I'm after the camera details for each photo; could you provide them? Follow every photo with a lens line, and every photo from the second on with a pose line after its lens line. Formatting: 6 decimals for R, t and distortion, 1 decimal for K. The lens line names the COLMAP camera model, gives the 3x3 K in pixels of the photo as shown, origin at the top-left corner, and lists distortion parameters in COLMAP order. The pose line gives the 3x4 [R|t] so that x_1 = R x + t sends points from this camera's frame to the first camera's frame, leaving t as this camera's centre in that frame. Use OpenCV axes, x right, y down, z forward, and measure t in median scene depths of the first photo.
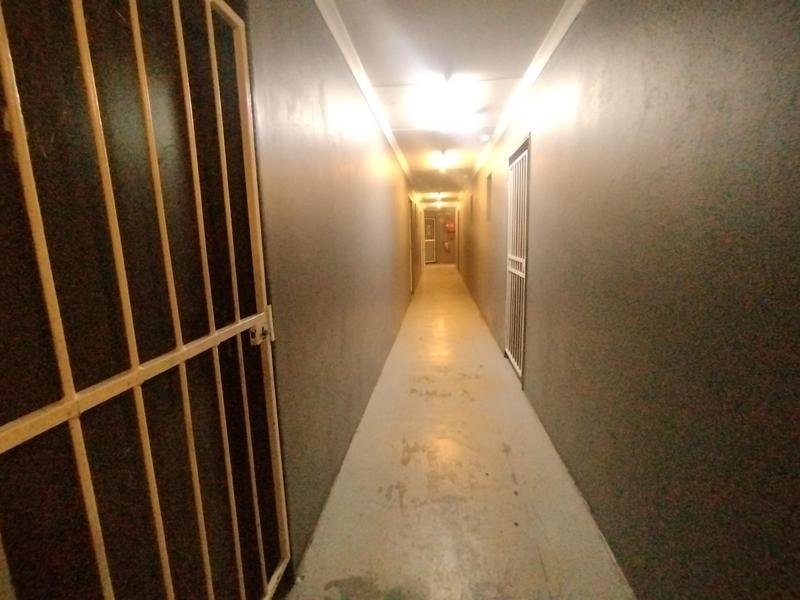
lens RADIAL K [[363.8, 0, 402.0], [0, 363.8, 295.1], [0, 0, 1]] dist [-0.034593, 0.019584]
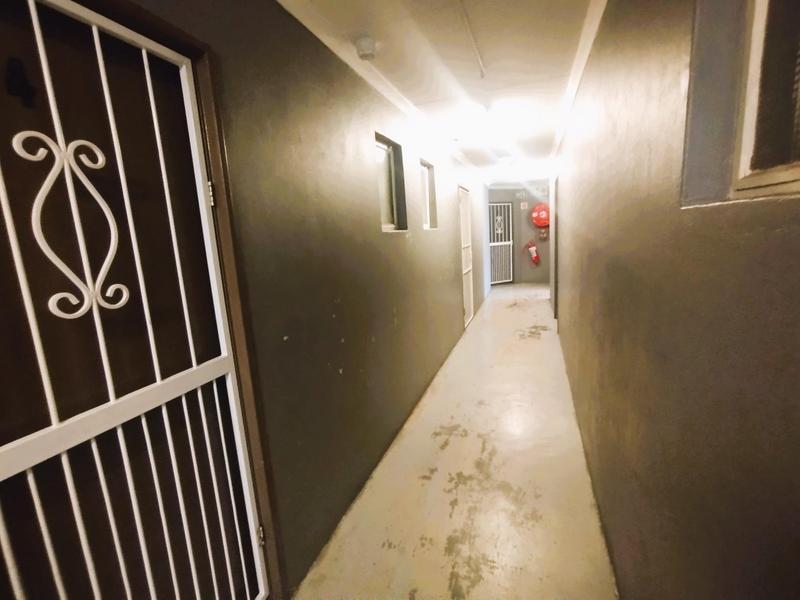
lens RADIAL K [[363.8, 0, 402.0], [0, 363.8, 295.1], [0, 0, 1]] dist [-0.034593, 0.019584]
pose [[0.973259, 0.029465, -0.227812, 0.056986], [-0.023838, 0.999340, 0.027413, -0.082948], [0.228470, -0.021249, 0.973319, 0.423768]]
